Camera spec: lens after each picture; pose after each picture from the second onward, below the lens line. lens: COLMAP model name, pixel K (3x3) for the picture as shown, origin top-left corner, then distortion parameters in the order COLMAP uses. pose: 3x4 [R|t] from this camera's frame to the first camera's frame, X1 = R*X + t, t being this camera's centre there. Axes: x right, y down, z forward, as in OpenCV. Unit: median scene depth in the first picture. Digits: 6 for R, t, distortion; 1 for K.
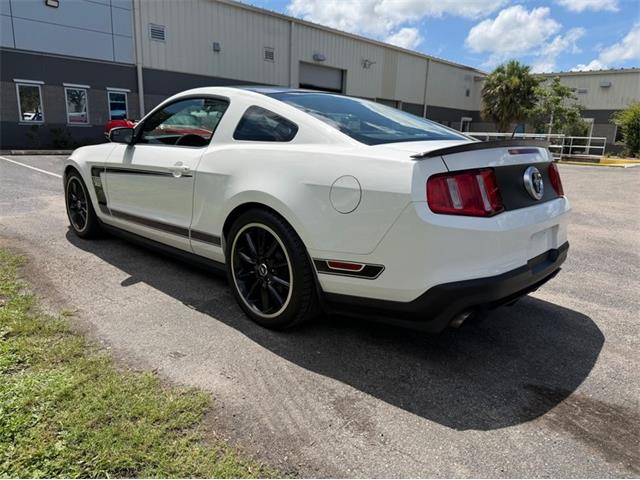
lens RADIAL K [[465.2, 0, 312.7], [0, 465.2, 244.4], [0, 0, 1]] dist [0.065893, -0.028515]
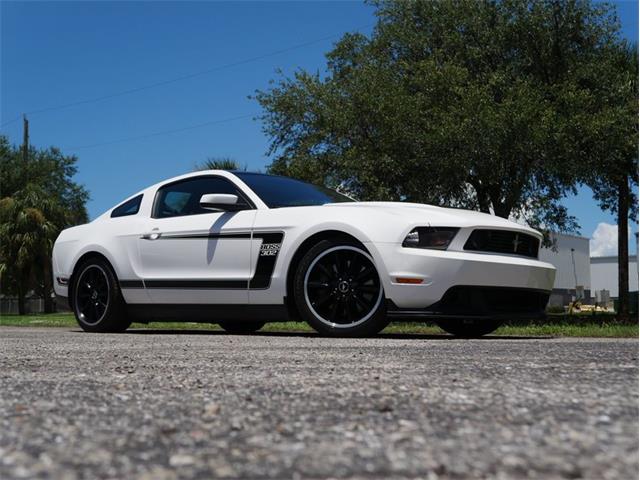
lens RADIAL K [[853.7, 0, 321.8], [0, 853.7, 237.8], [0, 0, 1]] dist [0.003486, 0.000000]
pose [[0.999275, -0.015533, 0.034770, -0.195514], [0.026314, 0.941640, -0.335591, 0.804501], [-0.027528, 0.336262, 0.941366, -1.470942]]
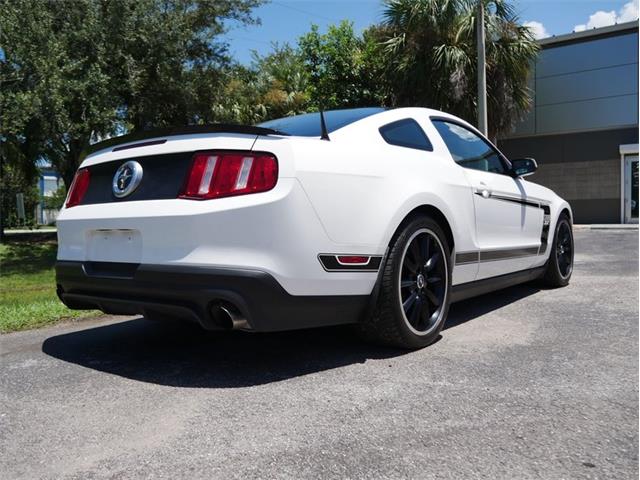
lens RADIAL K [[563.9, 0, 320.0], [0, 563.9, 243.0], [0, 0, 1]] dist [-0.019313, 0.007893]
pose [[-0.130943, -0.062242, 0.989434, -2.104657], [0.260307, 0.960852, 0.094893, -0.342235], [-0.956606, 0.269982, -0.109615, 1.959644]]
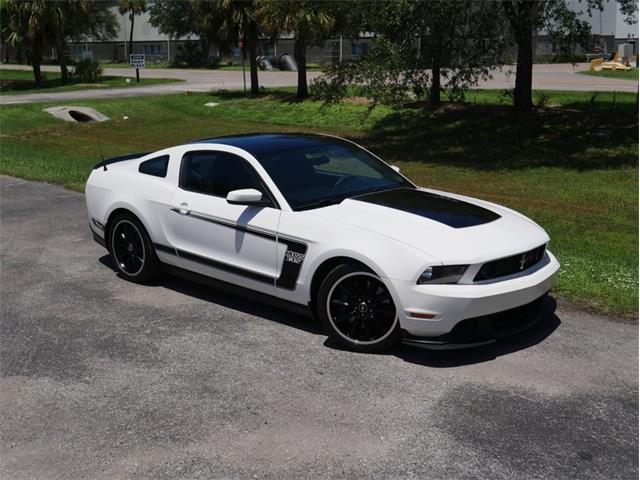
lens RADIAL K [[853.7, 0, 324.3], [0, 853.7, 241.6], [0, 0, 1]] dist [0.003486, 0.000000]
pose [[0.999504, -0.029569, 0.010817, -0.193858], [0.029818, 0.999277, -0.023590, -0.011441], [-0.010111, 0.023901, 0.999663, -1.810478]]
